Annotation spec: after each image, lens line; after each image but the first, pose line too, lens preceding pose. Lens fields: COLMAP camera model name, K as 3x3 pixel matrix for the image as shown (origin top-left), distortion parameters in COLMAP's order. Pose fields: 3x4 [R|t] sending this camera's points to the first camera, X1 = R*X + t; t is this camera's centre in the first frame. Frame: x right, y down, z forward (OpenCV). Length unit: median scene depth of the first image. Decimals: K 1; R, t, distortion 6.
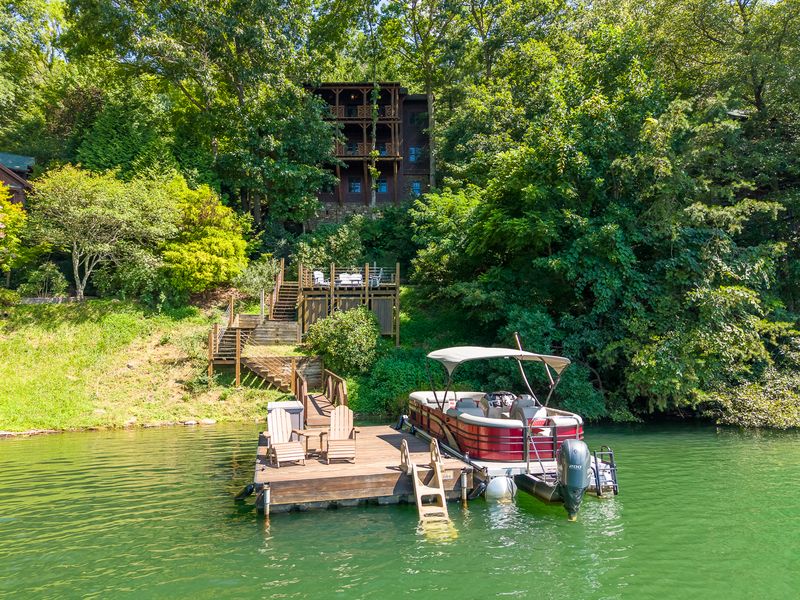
lens RADIAL K [[529.8, 0, 402.5], [0, 529.8, 302.7], [0, 0, 1]] dist [0.004915, -0.000614]
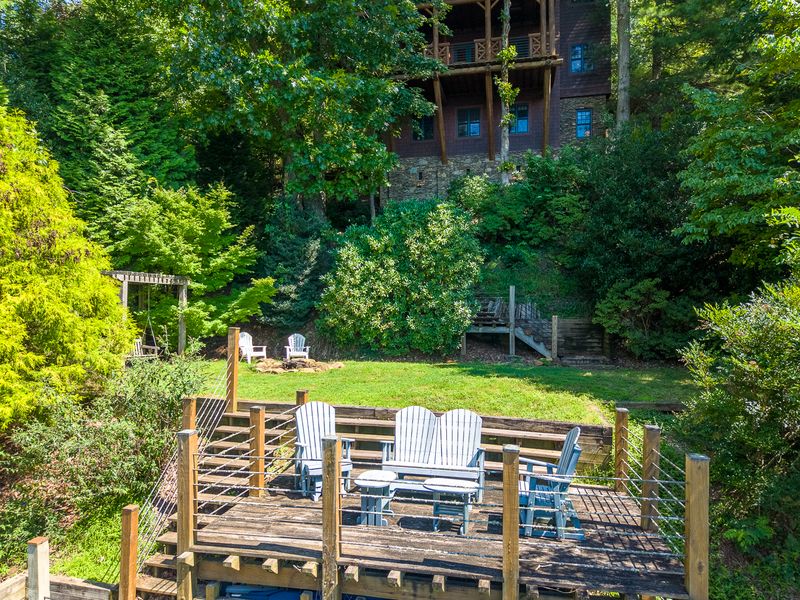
lens RADIAL K [[529.8, 0, 397.0], [0, 529.8, 301.8], [0, 0, 1]] dist [0.004915, -0.000614]
pose [[0.972109, 0.002082, -0.234519, -0.038628], [0.013511, 0.997803, 0.064863, -0.083834], [0.234139, -0.066222, 0.969945, 0.501597]]
